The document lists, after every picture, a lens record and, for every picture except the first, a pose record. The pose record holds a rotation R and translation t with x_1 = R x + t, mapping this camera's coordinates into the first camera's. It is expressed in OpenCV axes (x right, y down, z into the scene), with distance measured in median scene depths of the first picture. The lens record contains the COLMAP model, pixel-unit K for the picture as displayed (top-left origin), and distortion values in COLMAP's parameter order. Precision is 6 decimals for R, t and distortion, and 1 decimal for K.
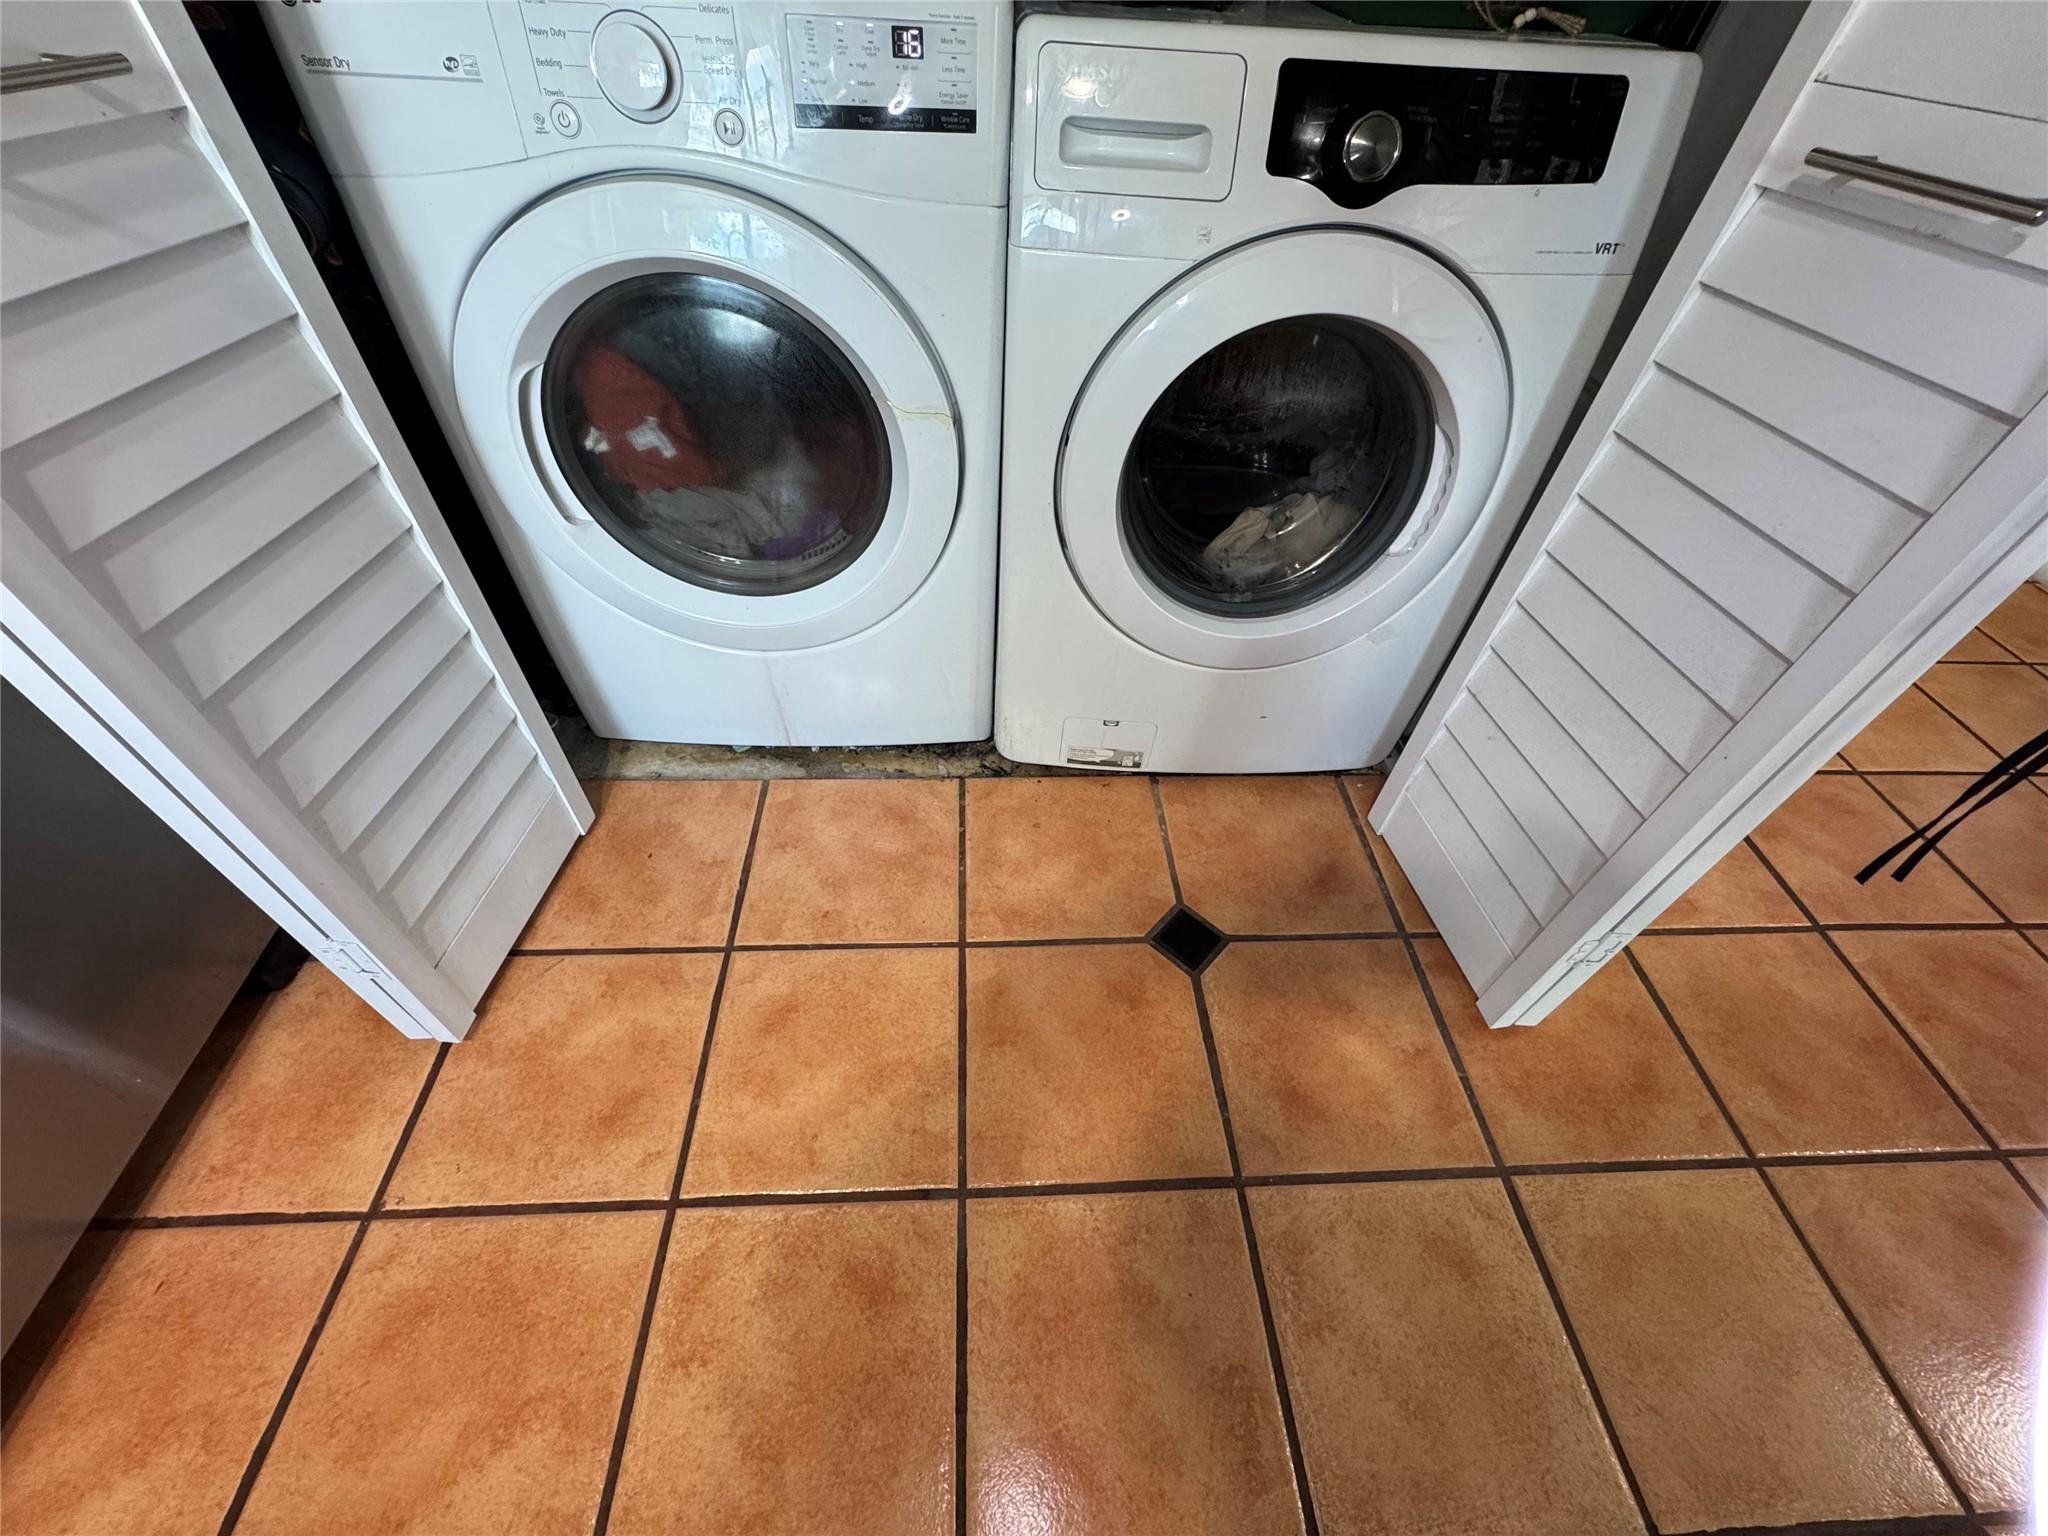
lens RADIAL K [[814.5, 0, 1026.6], [0, 814.5, 755.2], [0, 0, 1]] dist [-0.003730, -0.000003]
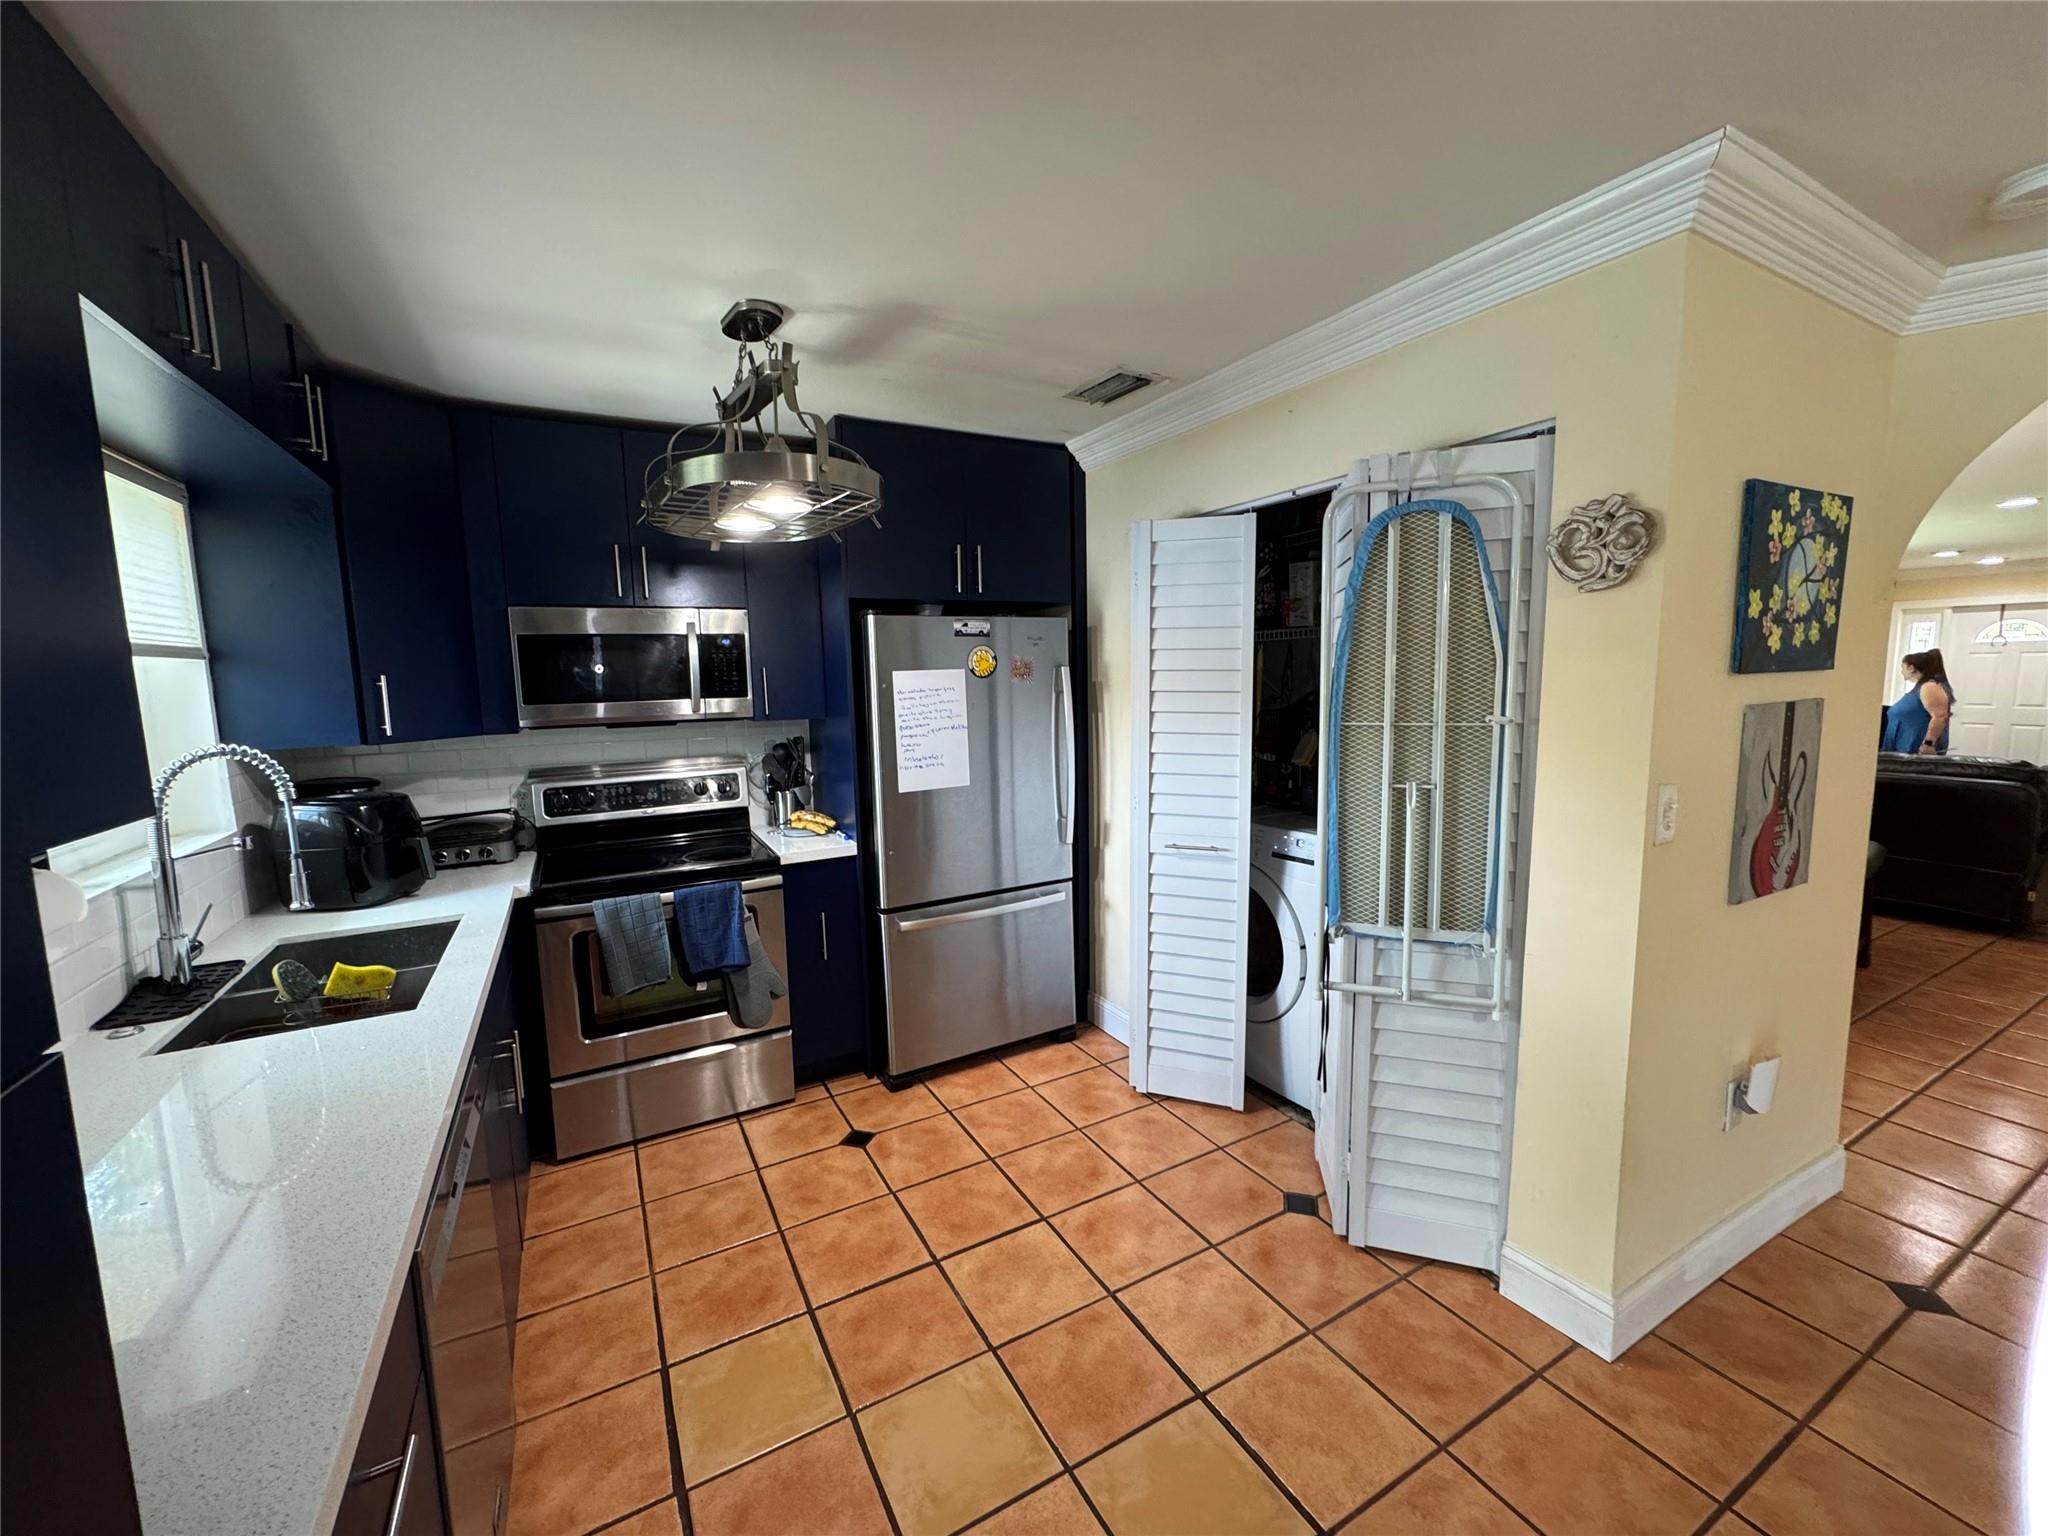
lens RADIAL K [[814.5, 0, 1020.0], [0, 814.5, 769.3], [0, 0, 1]] dist [-0.003730, -0.000003]
pose [[0.442300, 0.051959, -0.895361, 2.019685], [-0.613409, 0.745833, -0.259737, 0.462498], [0.654294, 0.664104, 0.361754, -1.071045]]
